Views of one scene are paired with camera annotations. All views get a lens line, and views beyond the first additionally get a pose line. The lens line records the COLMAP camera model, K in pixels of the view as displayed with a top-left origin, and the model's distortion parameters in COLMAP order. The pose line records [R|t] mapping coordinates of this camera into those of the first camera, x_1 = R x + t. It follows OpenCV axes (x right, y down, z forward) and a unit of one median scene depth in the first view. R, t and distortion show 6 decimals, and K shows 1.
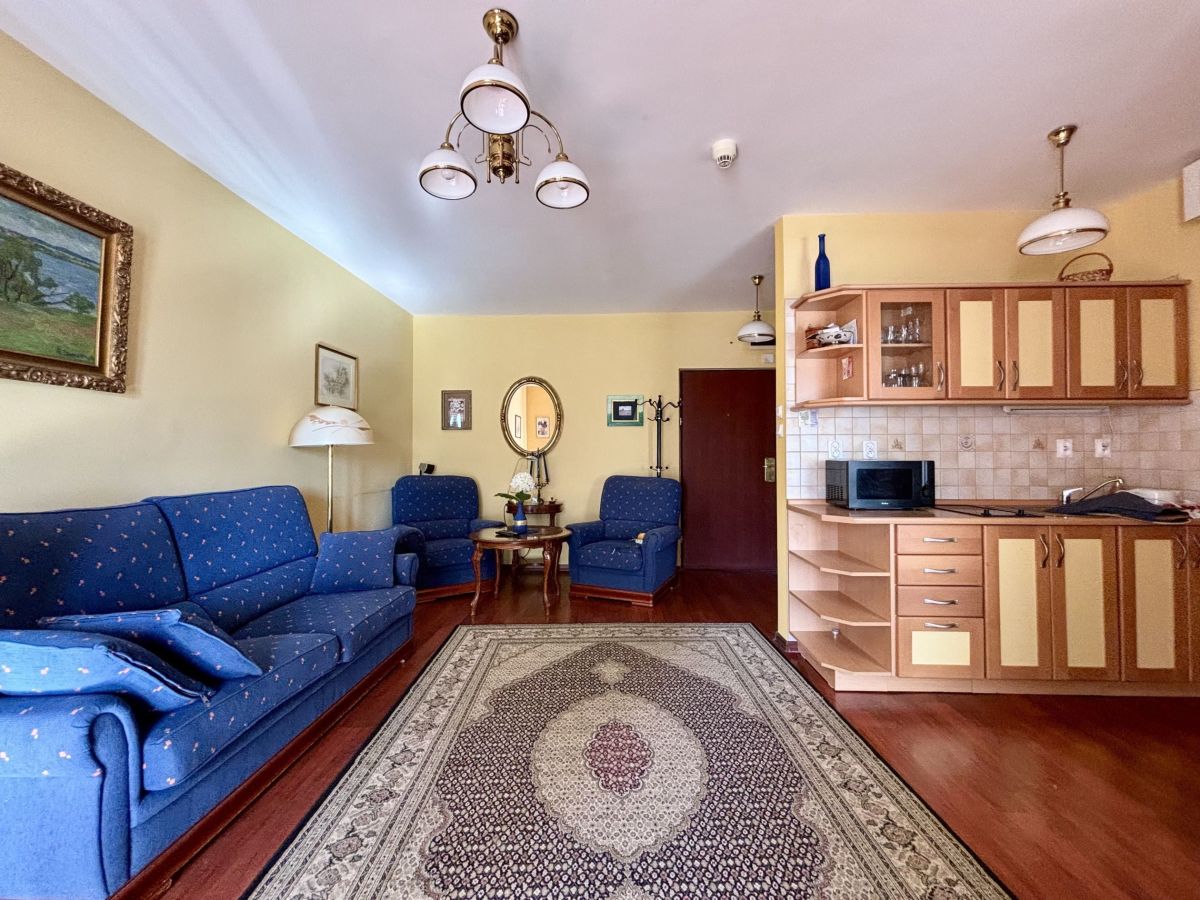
lens RADIAL K [[483.2, 0, 600.7], [0, 483.2, 447.2], [0, 0, 1]] dist [-0.001019, 0.000426]
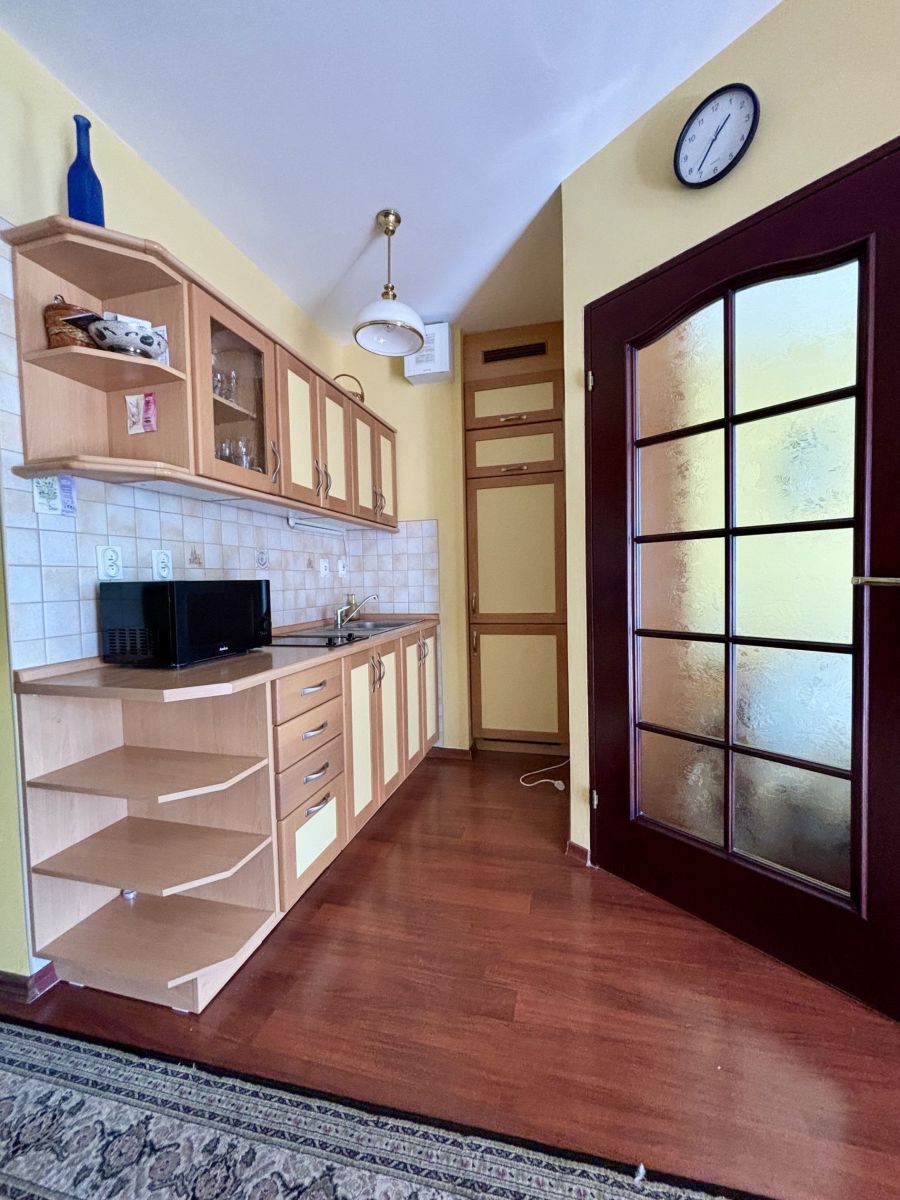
lens RADIAL K [[483.2, 0, 450.0], [0, 483.2, 599.8], [0, 0, 1]] dist [-0.001019, 0.000426]
pose [[0.227176, -0.044307, 0.972845, 0.052223], [0.004049, 0.998999, 0.044552, 0.027134], [-0.973845, -0.006182, 0.227128, 0.588374]]
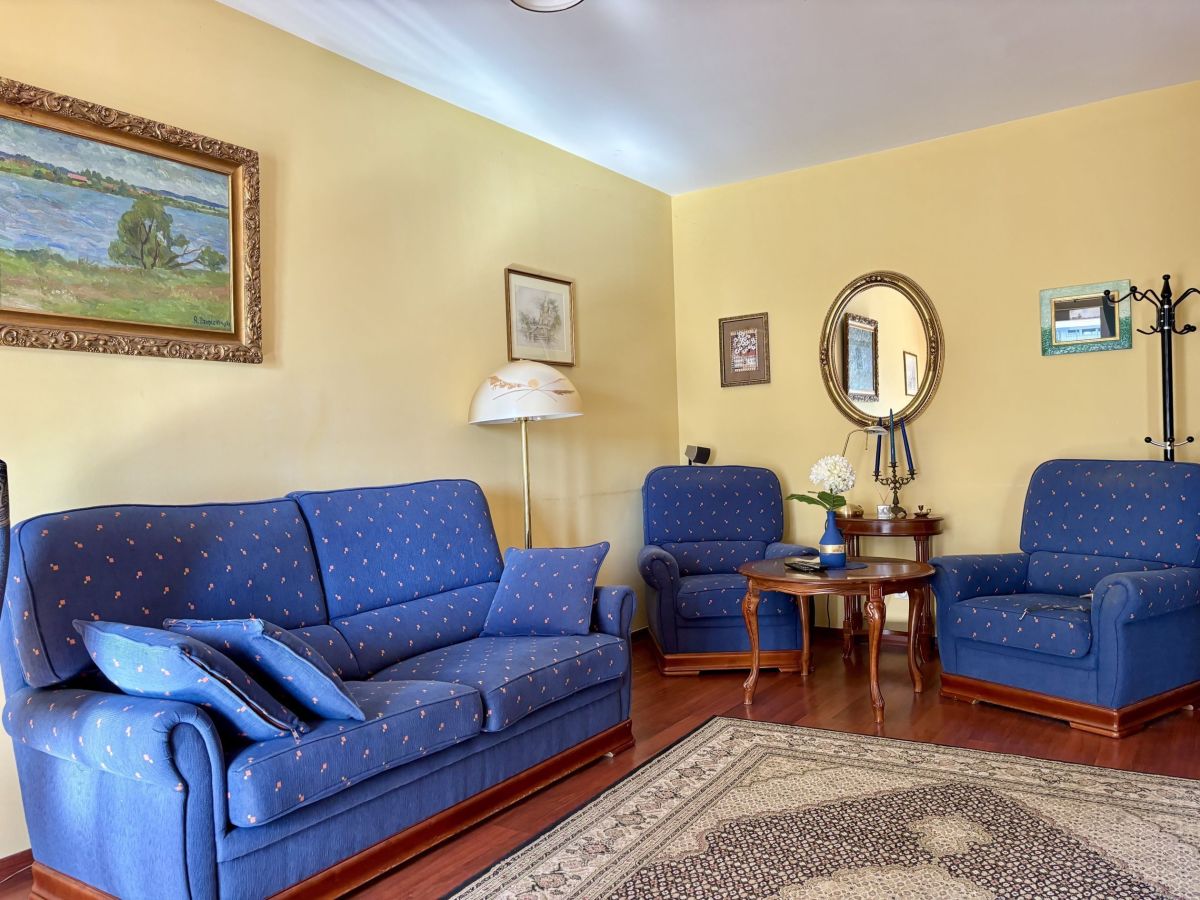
lens RADIAL K [[907.8, 0, 600.1], [0, 907.8, 453.6], [0, 0, 1]] dist [0.065370, -0.058399]
pose [[0.848260, -0.025815, -0.528950, 0.241564], [0.044364, 0.998764, 0.022401, 0.023889], [0.527718, -0.042468, 0.848357, -0.005296]]
